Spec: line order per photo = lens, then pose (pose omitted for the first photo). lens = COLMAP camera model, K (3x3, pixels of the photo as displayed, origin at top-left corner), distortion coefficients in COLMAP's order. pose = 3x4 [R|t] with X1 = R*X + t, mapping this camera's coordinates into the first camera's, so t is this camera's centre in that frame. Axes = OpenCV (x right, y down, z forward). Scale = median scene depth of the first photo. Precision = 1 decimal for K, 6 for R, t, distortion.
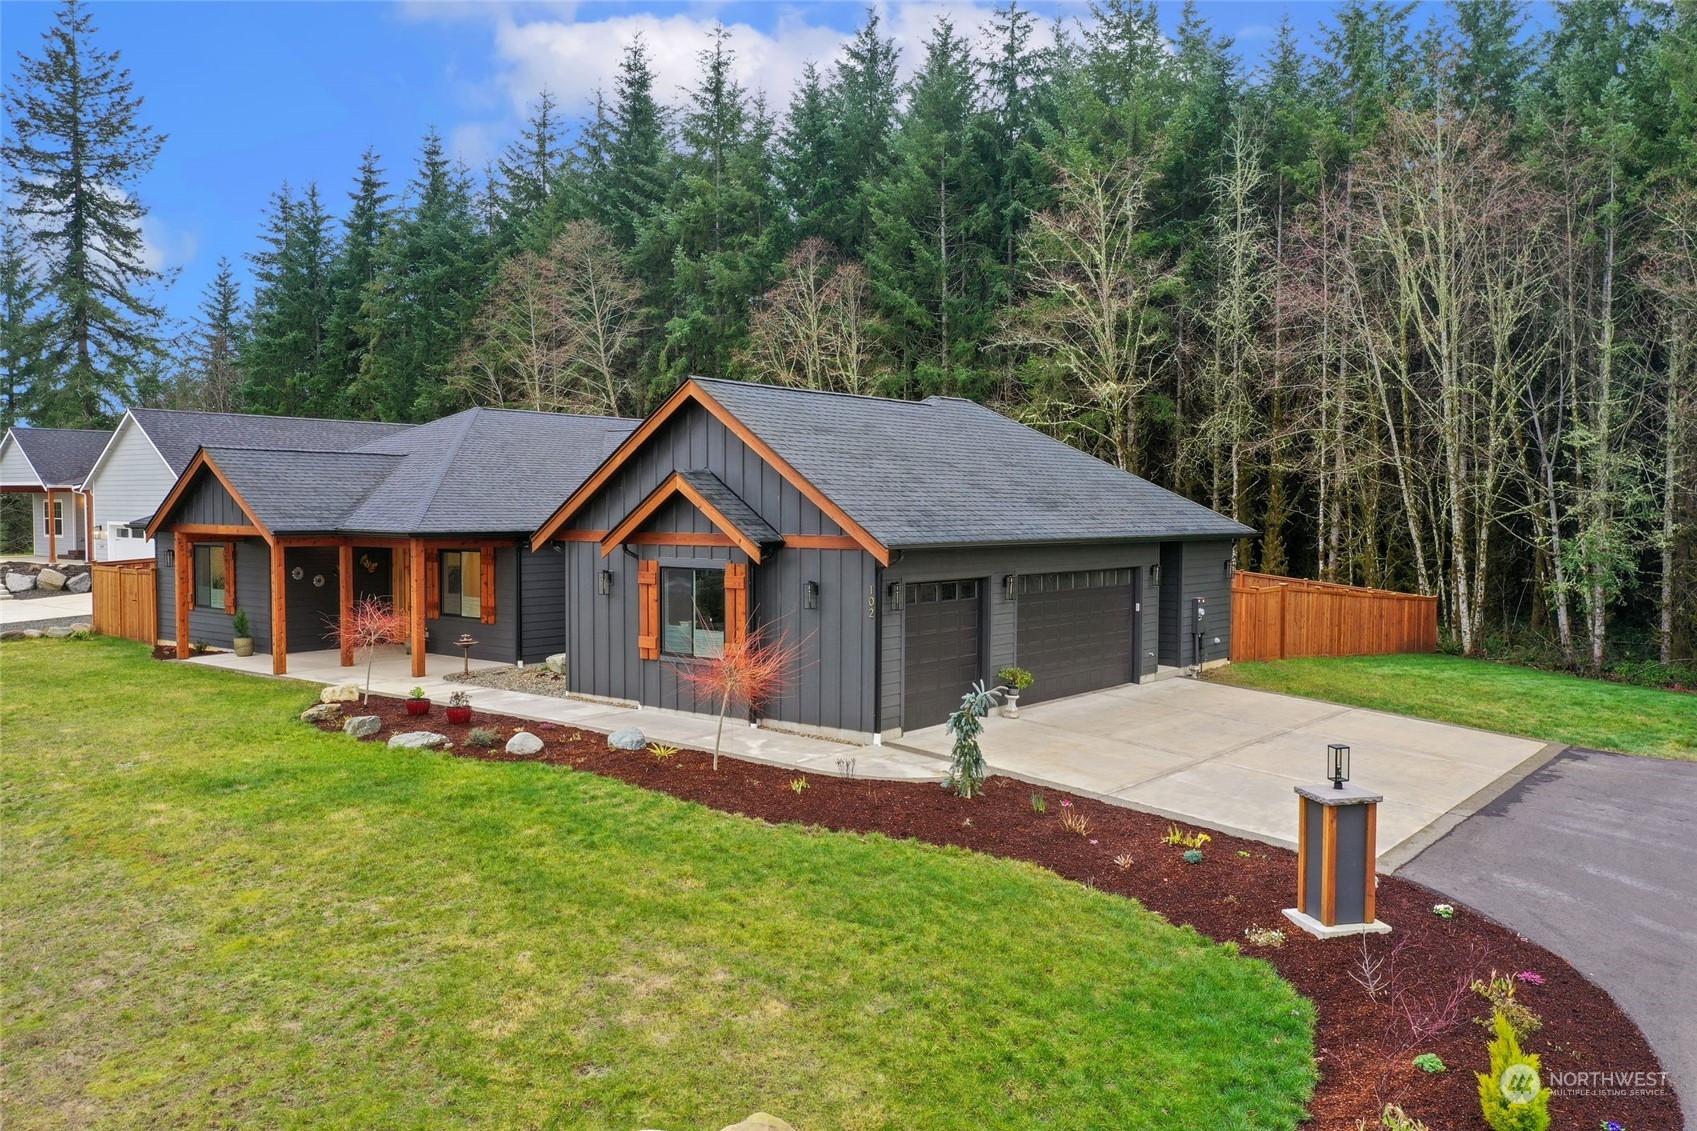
lens RADIAL K [[1368.6, 0, 850.4], [0, 1368.6, 568.5], [0, 0, 1]] dist [0.000034, -0.003957]
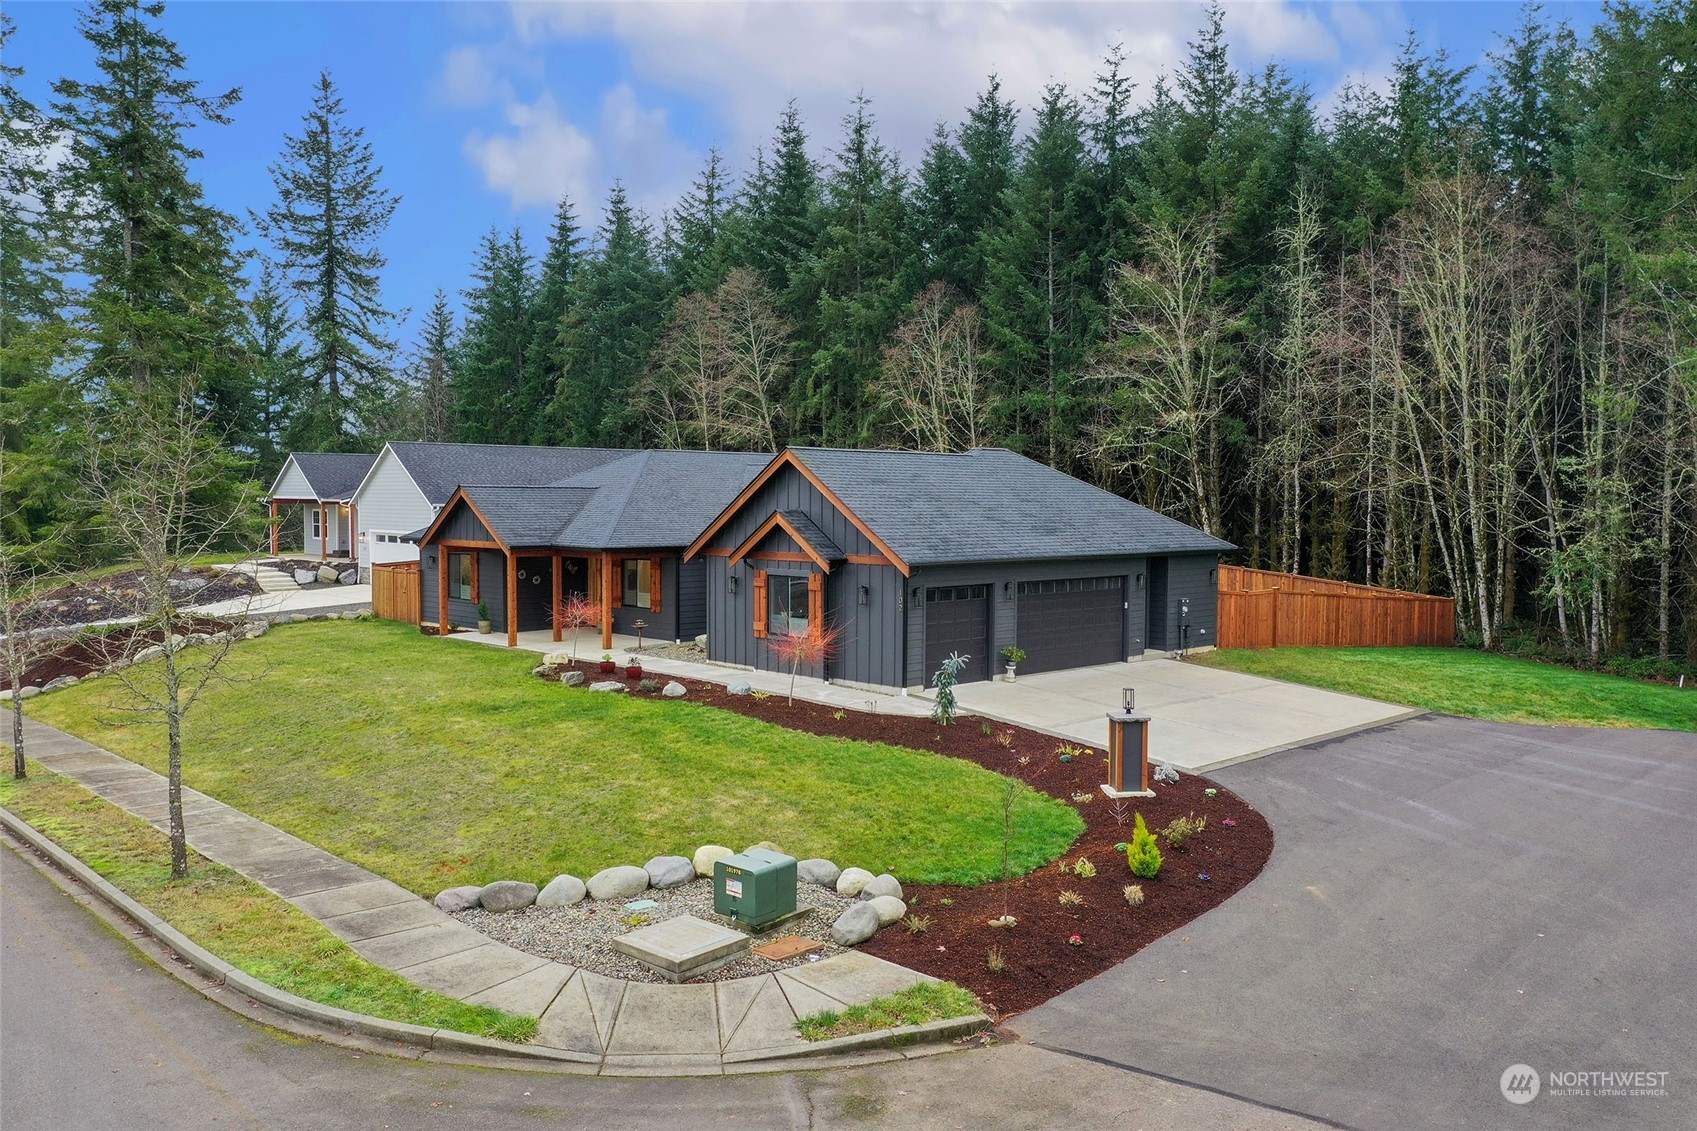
lens RADIAL K [[1368.6, 0, 844.4], [0, 1368.6, 566.6], [0, 0, 1]] dist [0.000034, -0.003957]
pose [[0.991484, 0.006727, -0.130056, 0.065773], [-0.006177, 0.999970, 0.004635, -0.008587], [0.130083, -0.003792, 0.991496, -0.219227]]
